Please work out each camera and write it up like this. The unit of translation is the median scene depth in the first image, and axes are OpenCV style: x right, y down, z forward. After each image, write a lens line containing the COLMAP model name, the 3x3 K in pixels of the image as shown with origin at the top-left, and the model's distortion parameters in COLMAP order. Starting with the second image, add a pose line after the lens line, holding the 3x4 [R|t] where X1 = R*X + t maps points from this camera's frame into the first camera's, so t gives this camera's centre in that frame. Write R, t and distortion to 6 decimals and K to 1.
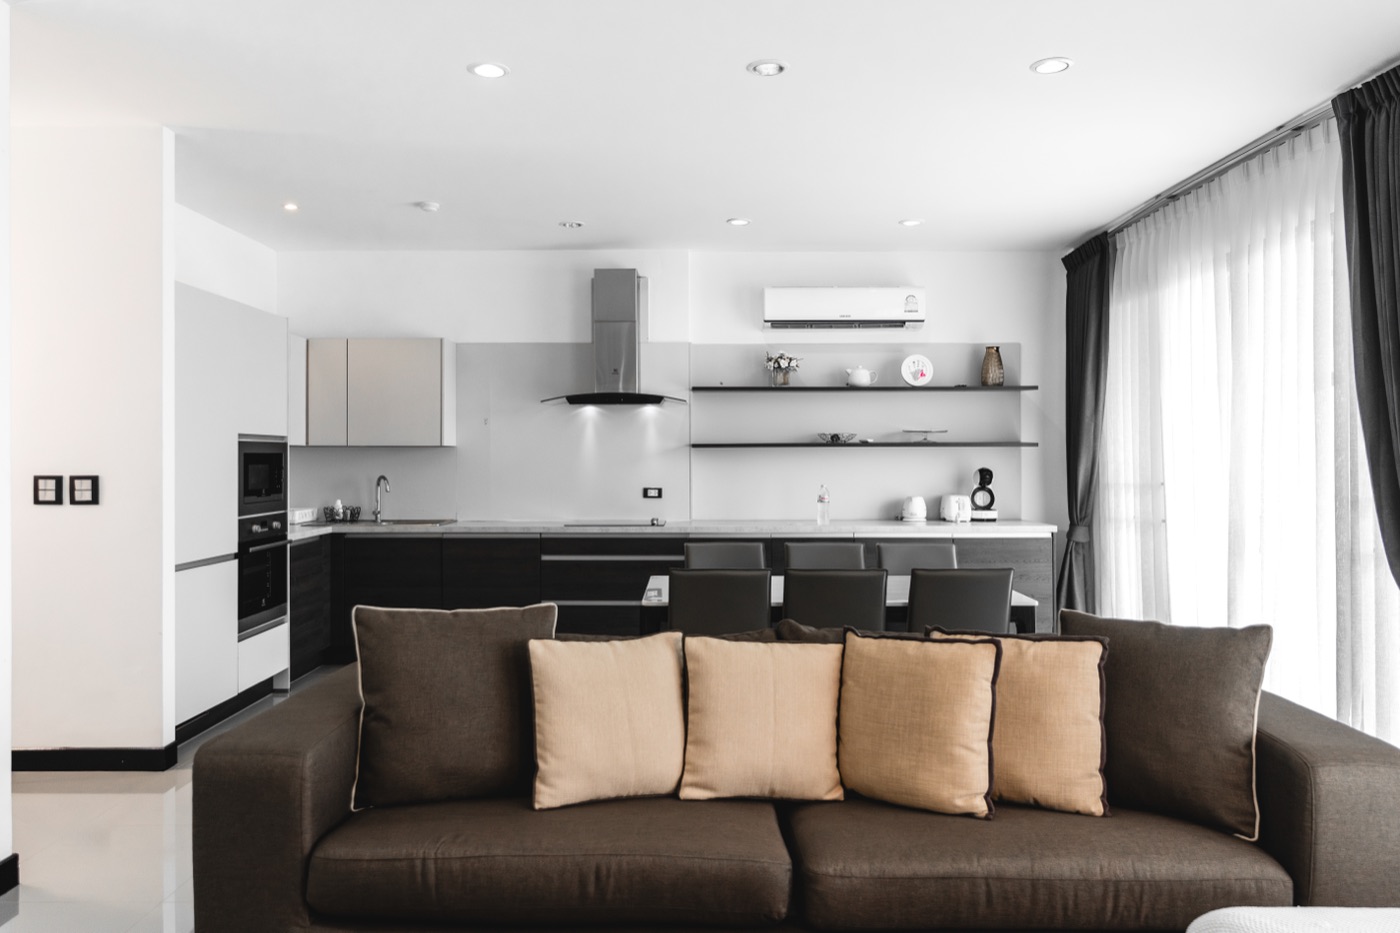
lens RADIAL K [[935.8, 0, 698.5], [0, 935.8, 442.4], [0, 0, 1]] dist [0.000419, 0.000987]
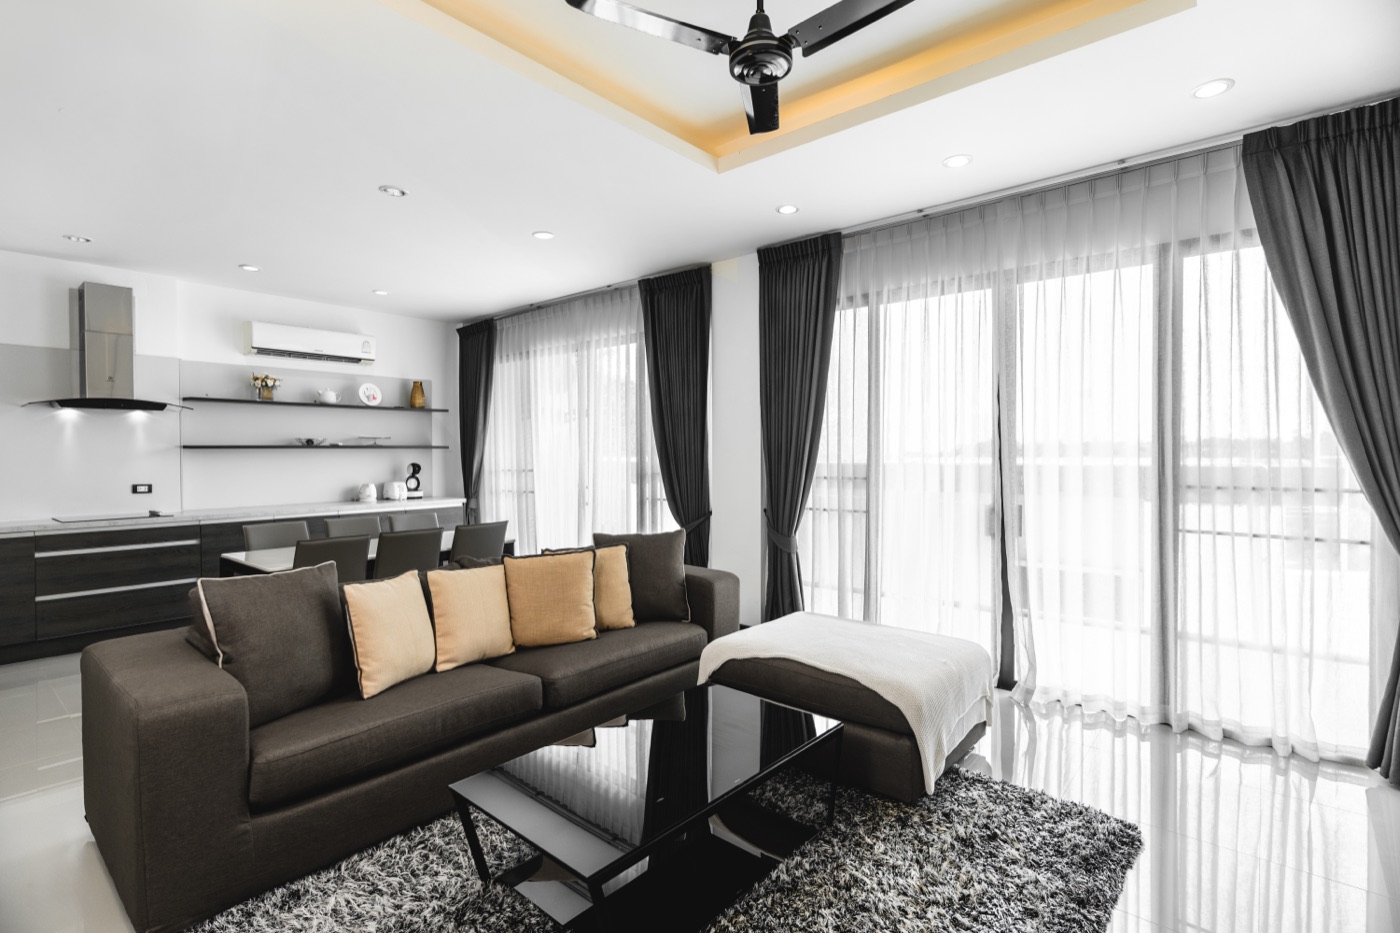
lens RADIAL K [[668.9, 0, 681.3], [0, 668.9, 447.9], [0, 0, 1]] dist [-0.001940, -0.000019]
pose [[0.645623, 0.004122, 0.763645, -0.246637], [-0.006814, 0.999977, 0.000364, 0.000065], [-0.763626, -0.005439, 0.645636, -0.014860]]
